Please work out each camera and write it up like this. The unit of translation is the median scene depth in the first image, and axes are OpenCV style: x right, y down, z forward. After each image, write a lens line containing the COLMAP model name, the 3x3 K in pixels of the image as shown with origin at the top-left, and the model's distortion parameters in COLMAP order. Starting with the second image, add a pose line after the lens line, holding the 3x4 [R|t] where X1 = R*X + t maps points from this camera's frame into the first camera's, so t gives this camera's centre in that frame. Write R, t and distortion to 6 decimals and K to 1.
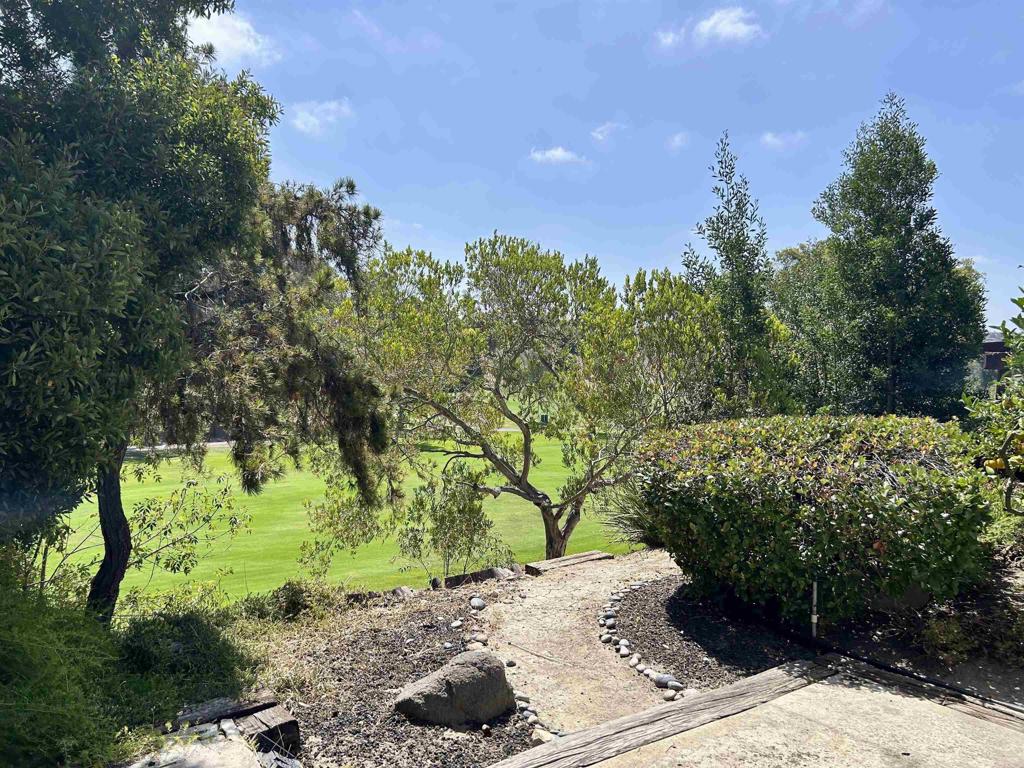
lens RADIAL K [[772.4, 0, 517.1], [0, 772.4, 395.2], [0, 0, 1]] dist [0.058568, -0.055237]
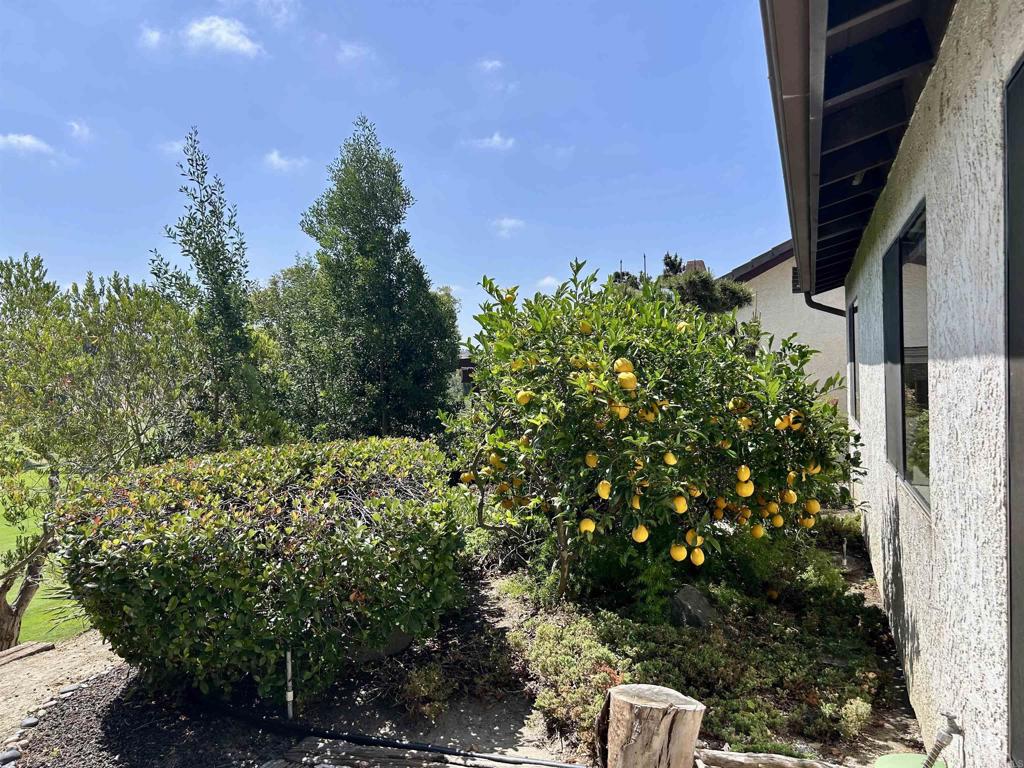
lens RADIAL K [[772.4, 0, 513.0], [0, 772.4, 386.6], [0, 0, 1]] dist [0.058568, -0.055237]
pose [[0.824433, -0.035799, 0.564827, 0.111839], [0.055595, 0.998293, -0.017875, -0.010870], [-0.563223, 0.046138, 0.825016, 0.158389]]
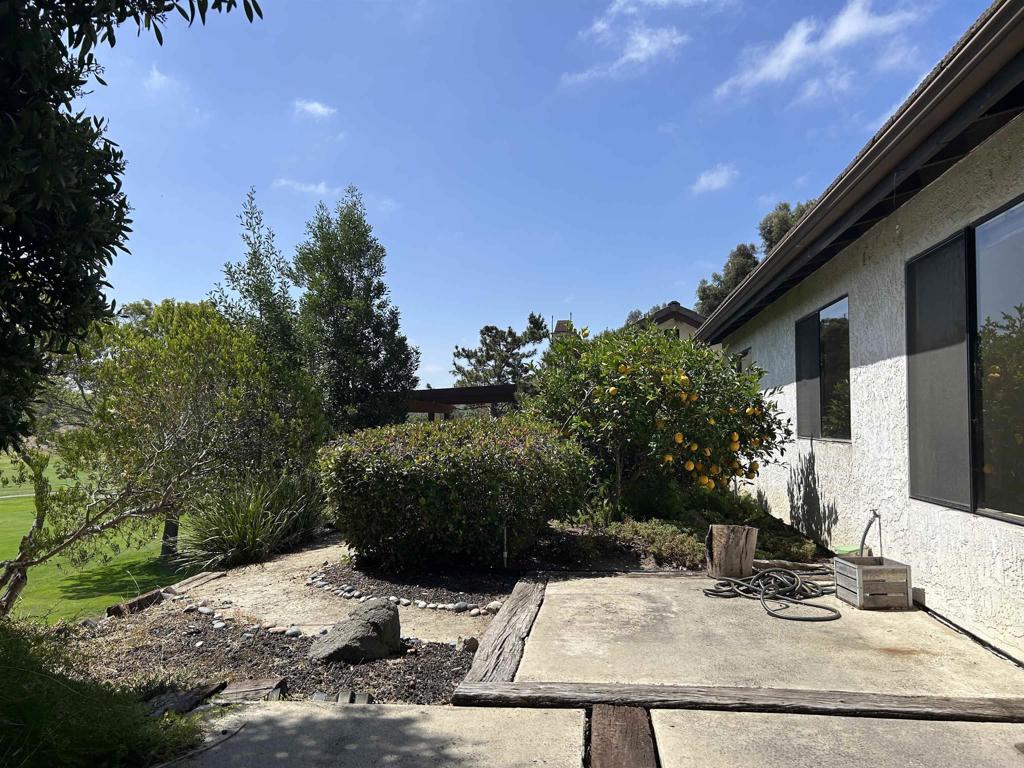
lens RADIAL K [[772.4, 0, 511.6], [0, 772.4, 378.7], [0, 0, 1]] dist [0.058568, -0.055237]
pose [[0.662317, 0.042612, 0.748011, -0.616827], [0.034386, 0.995600, -0.087163, 0.084996], [-0.748434, 0.083451, 0.657938, 0.041422]]
